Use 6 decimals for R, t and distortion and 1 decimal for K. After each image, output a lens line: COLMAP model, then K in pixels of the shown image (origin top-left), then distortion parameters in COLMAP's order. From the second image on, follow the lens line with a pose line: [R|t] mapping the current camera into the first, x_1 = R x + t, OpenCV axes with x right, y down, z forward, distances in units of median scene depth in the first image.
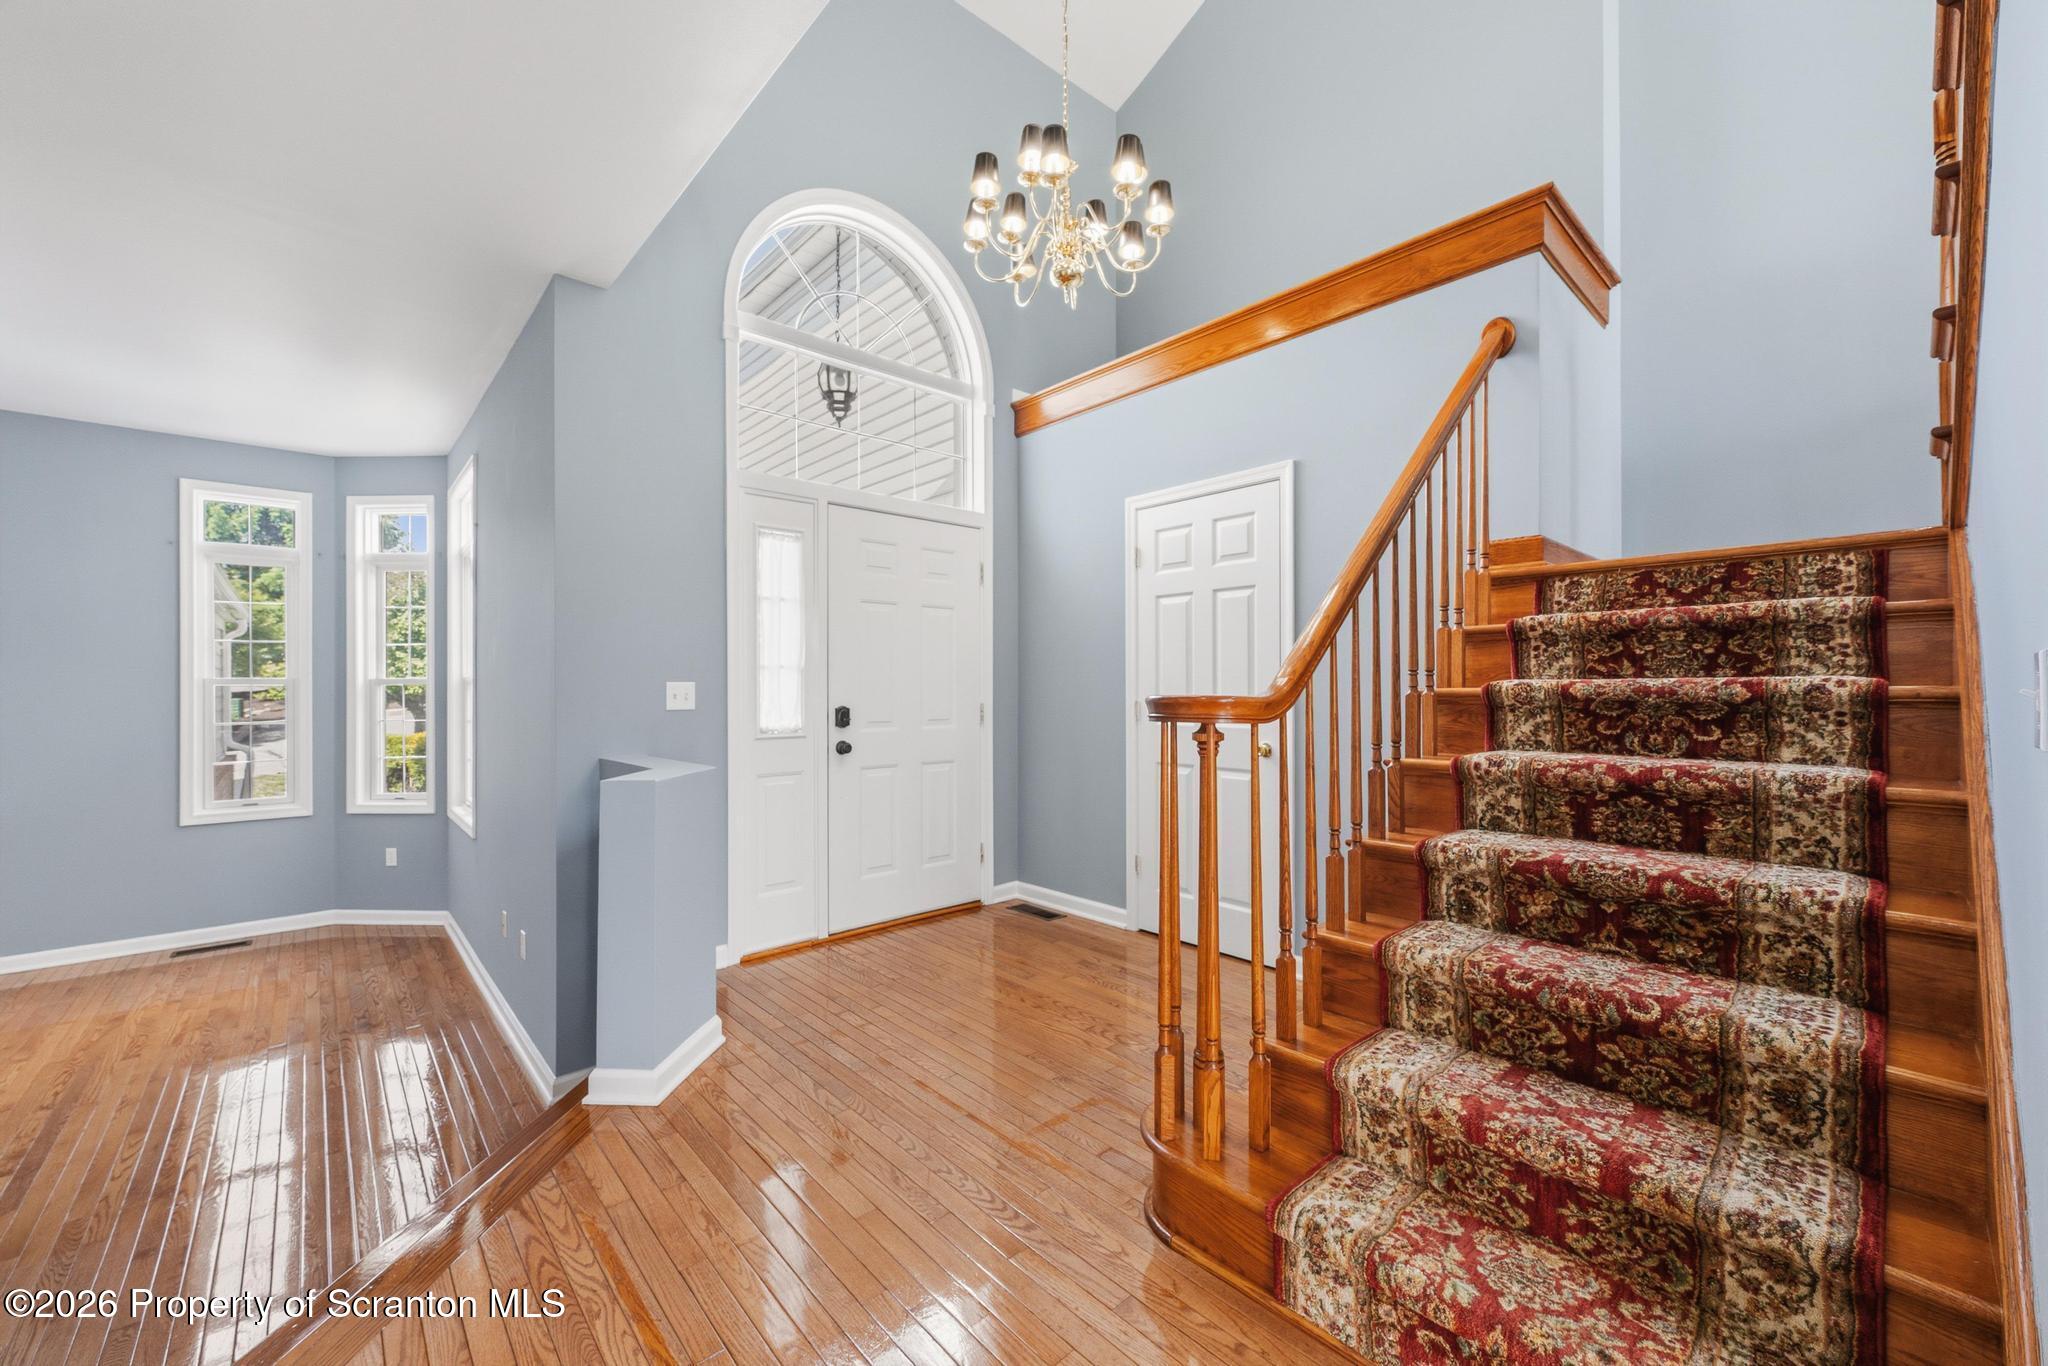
lens RADIAL K [[798.2, 0, 1023.7], [0, 798.2, 686.2], [0, 0, 1]] dist [-0.000605, -0.000057]
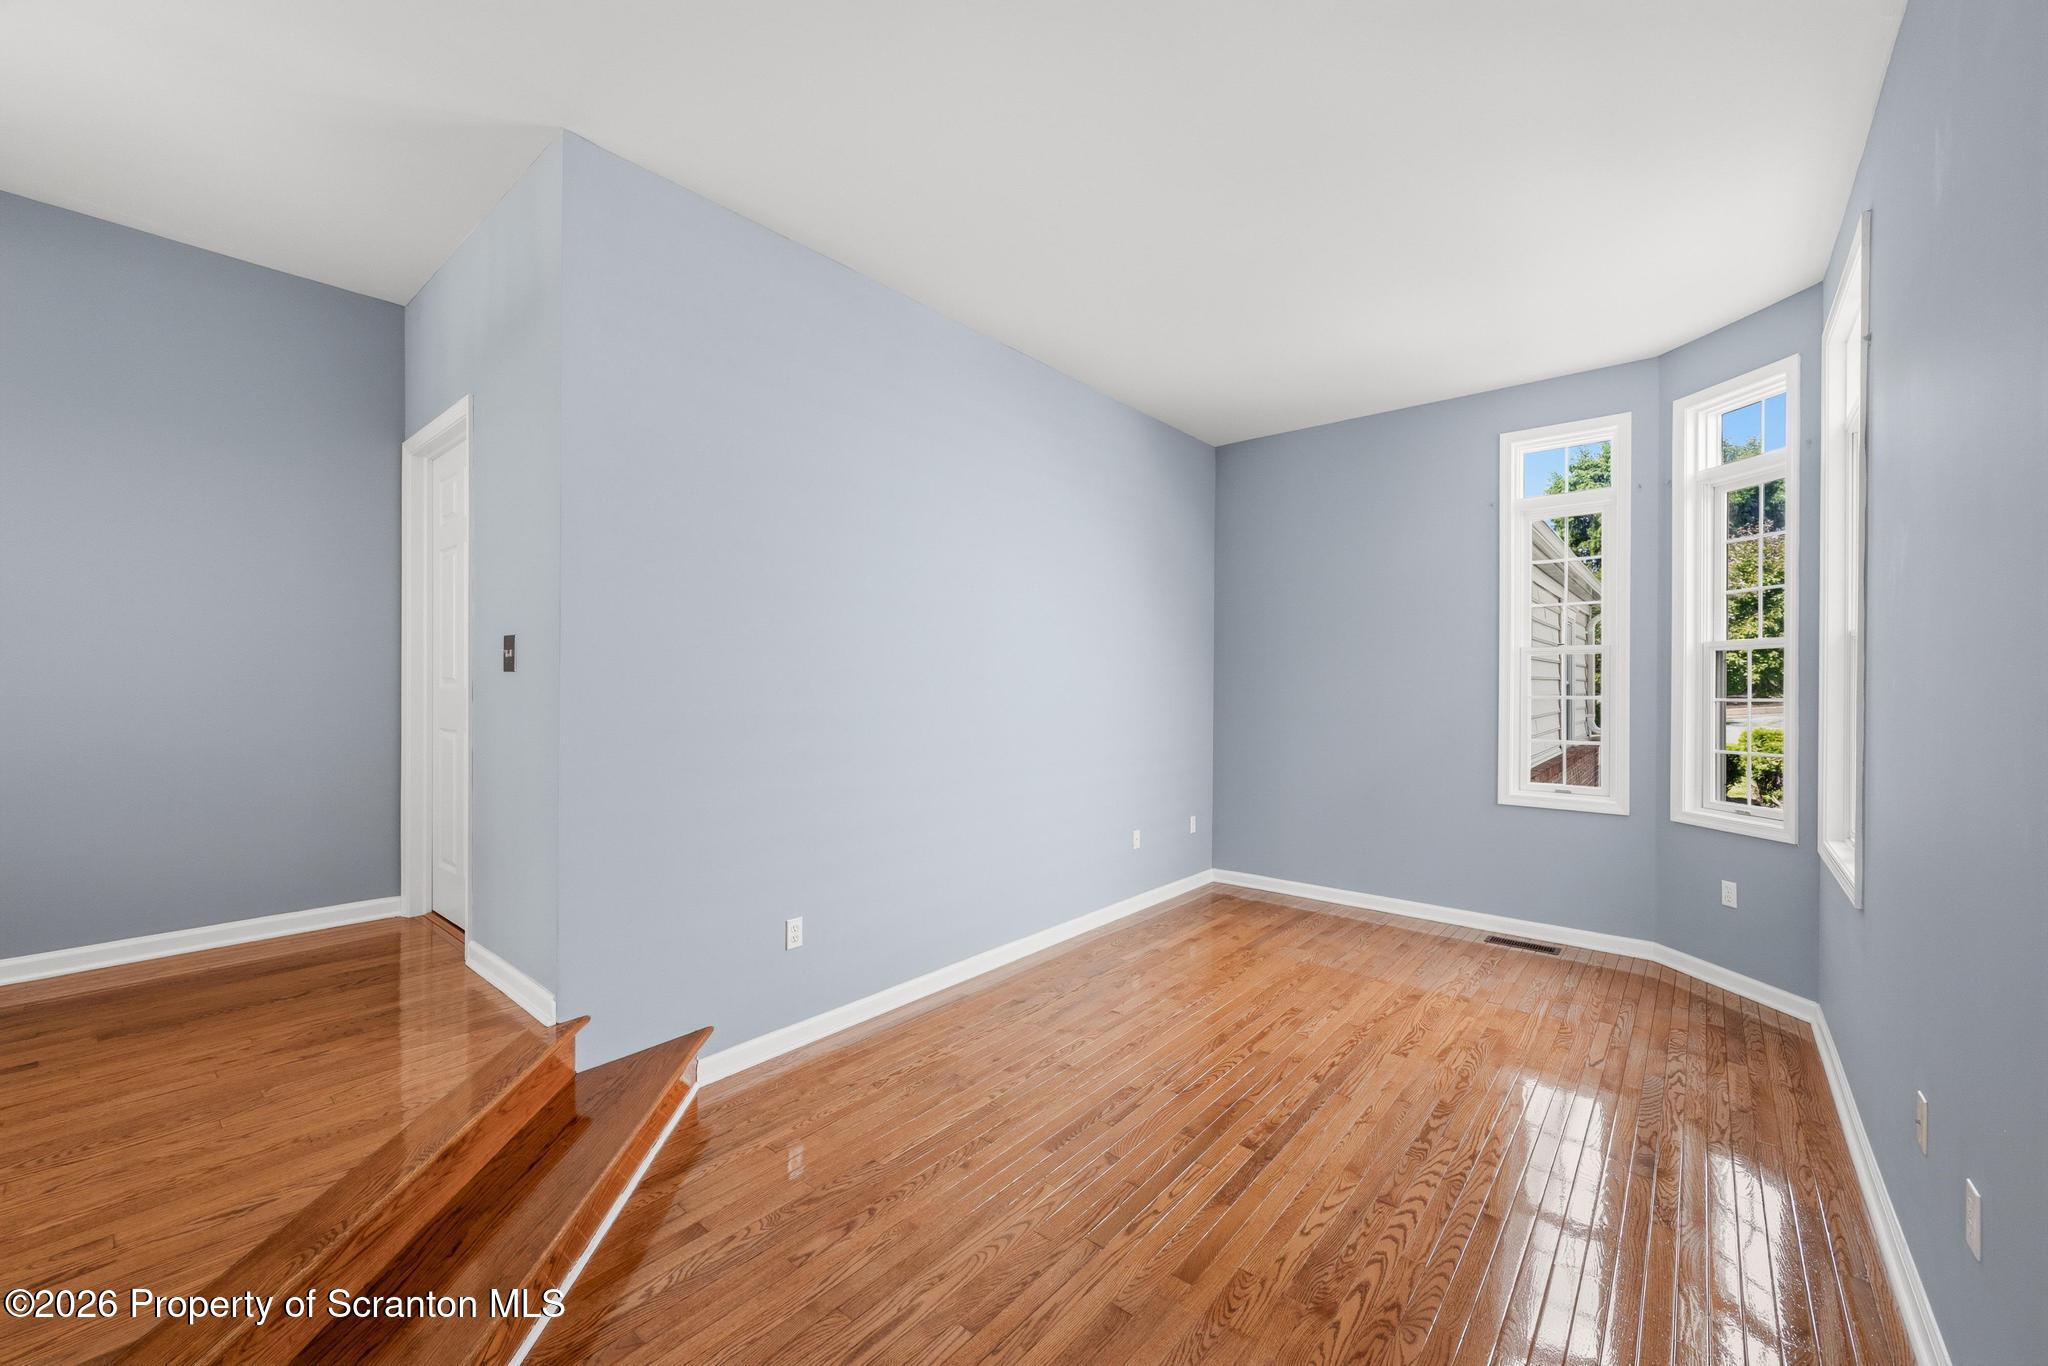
lens RADIAL K [[807.3, 0, 1027.2], [0, 807.3, 677.0], [0, 0, 1]] dist [0.000324, -0.000136]
pose [[0.145090, 0.000167, -0.989419, -0.222249], [-0.009441, 0.999955, -0.001216, 0.037160], [0.989373, 0.009517, 0.145085, 0.352550]]
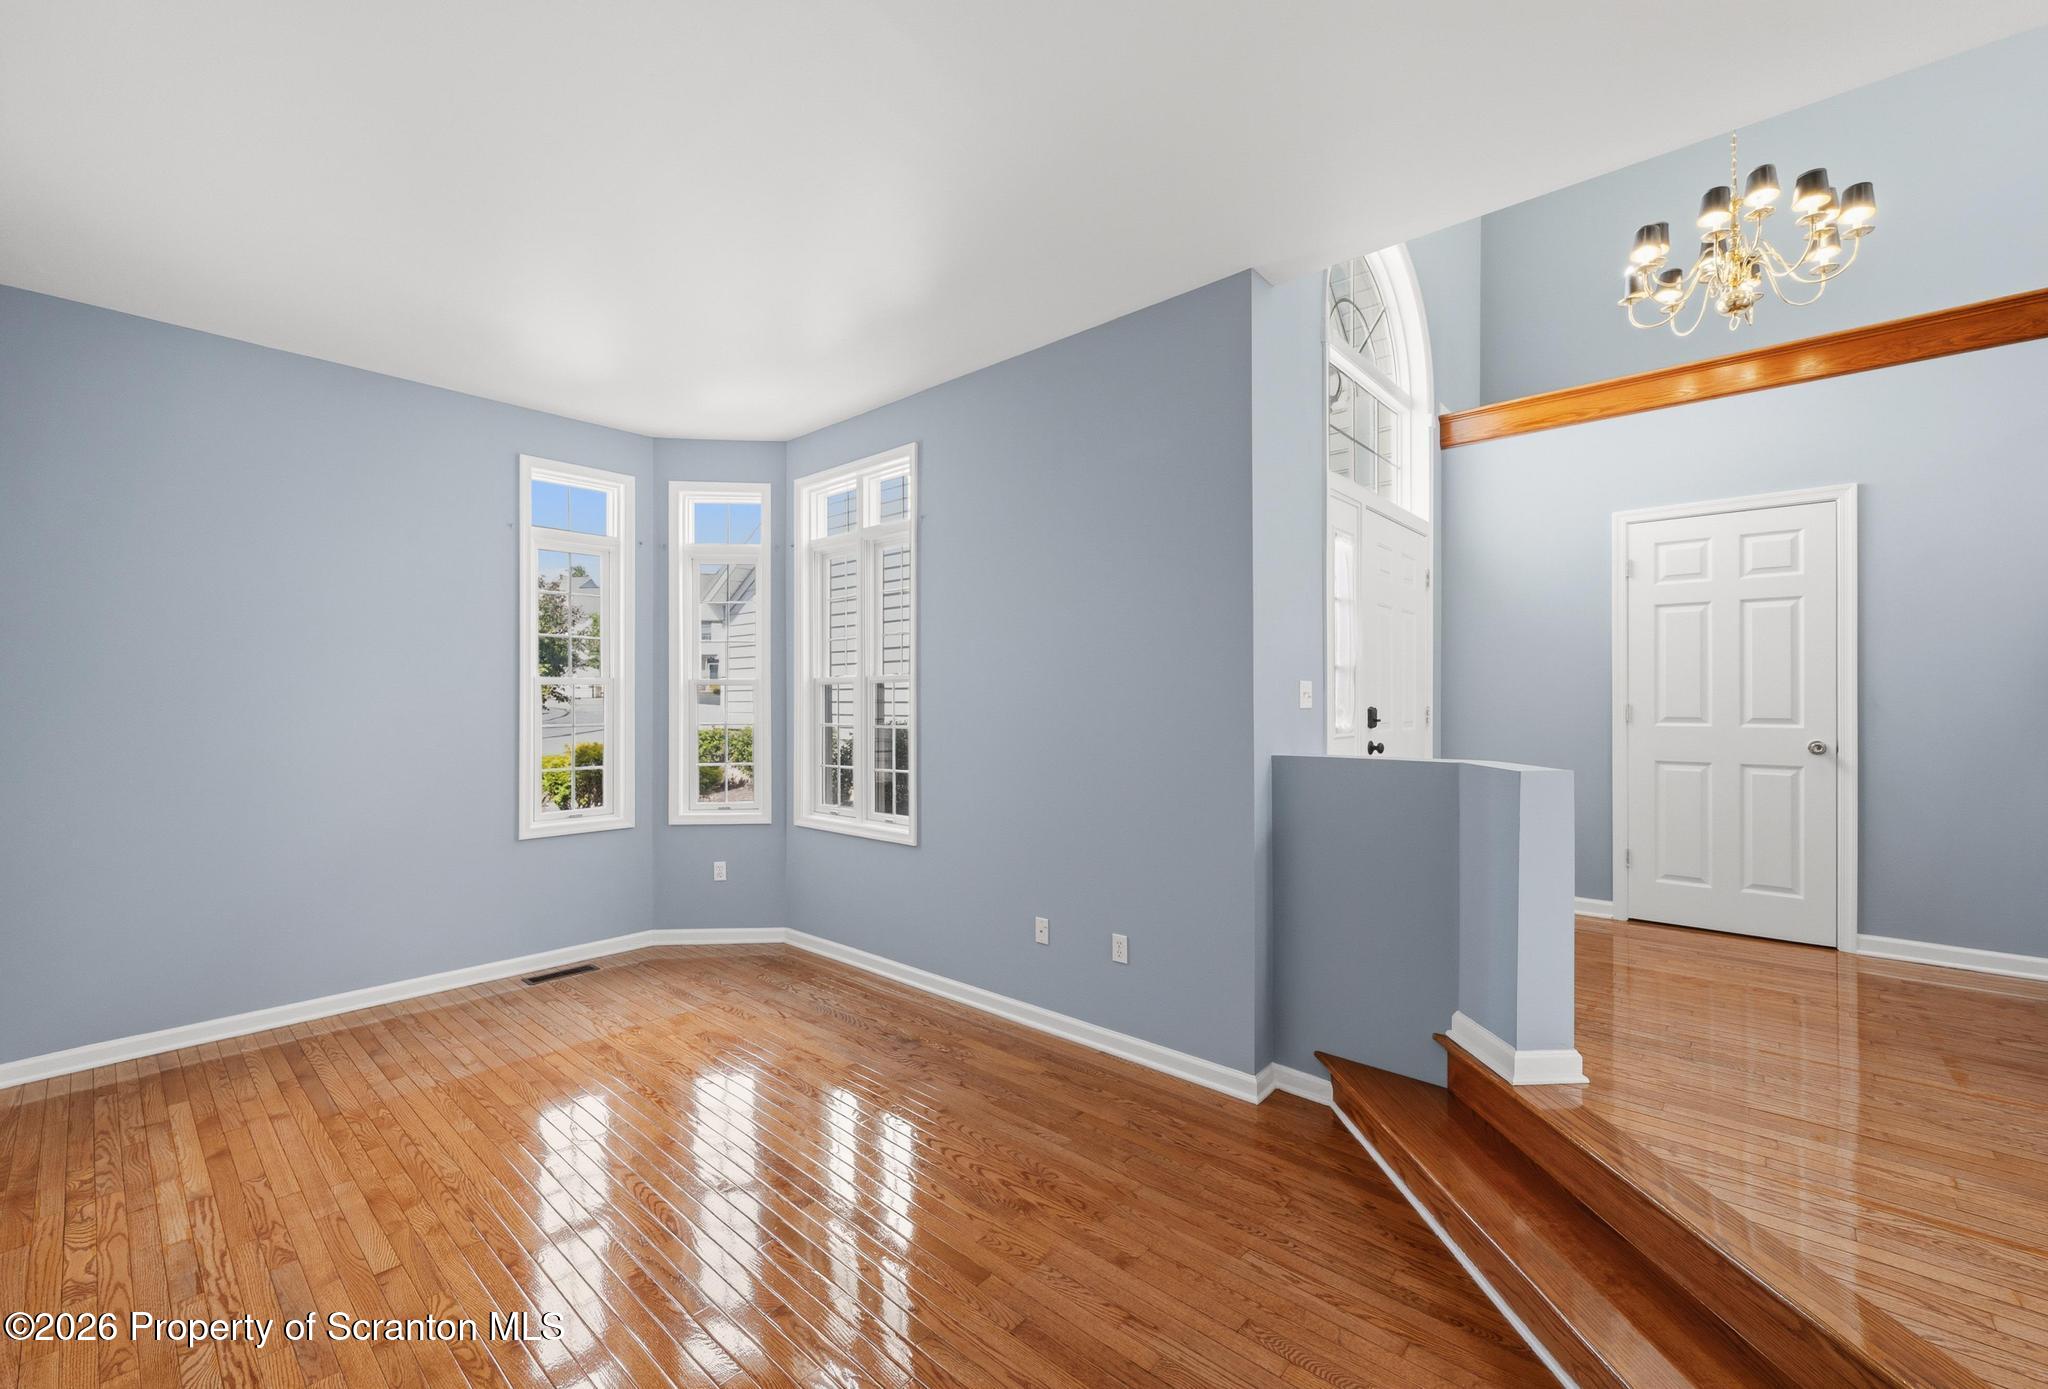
lens RADIAL K [[827.5, 0, 1026.5], [0, 827.5, 697.5], [0, 0, 1]] dist [0.000888, 0.000284]
pose [[0.993070, 0.006985, 0.117314, -0.686832], [-0.006615, 0.999972, -0.003546, 0.016714], [-0.117335, 0.002746, 0.993089, 0.002177]]
